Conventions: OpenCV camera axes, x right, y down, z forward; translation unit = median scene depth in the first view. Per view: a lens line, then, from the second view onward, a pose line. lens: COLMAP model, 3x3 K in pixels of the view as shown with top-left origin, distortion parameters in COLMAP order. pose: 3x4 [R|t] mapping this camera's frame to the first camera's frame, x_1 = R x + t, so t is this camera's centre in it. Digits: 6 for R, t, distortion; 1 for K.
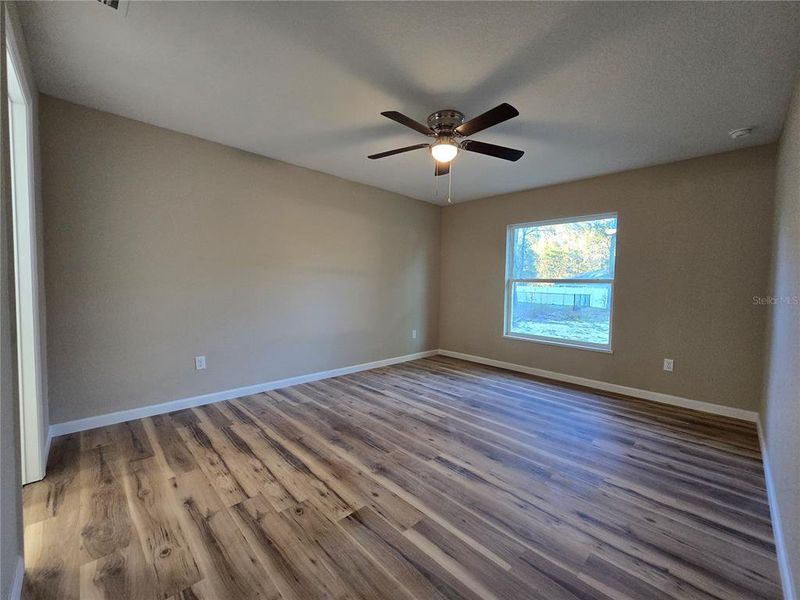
lens RADIAL K [[324.0, 0, 399.2], [0, 324.0, 295.0], [0, 0, 1]] dist [-0.000366, 0.000047]
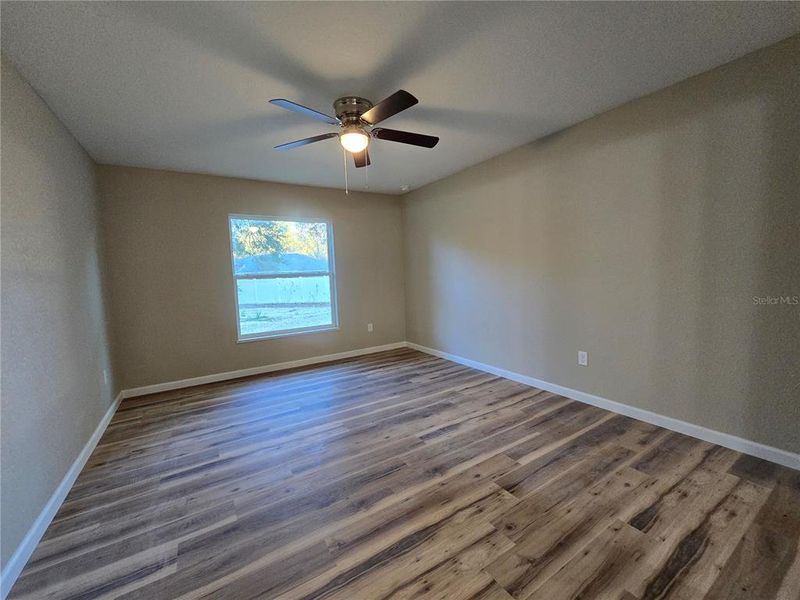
lens RADIAL K [[327.8, 0, 400.1], [0, 327.8, 298.0], [0, 0, 1]] dist [-0.005947, 0.001306]
pose [[0.212229, -0.106376, 0.971413, -1.016054], [0.079066, 0.992668, 0.091430, -0.081045], [-0.974016, 0.057402, 0.219084, 0.887295]]
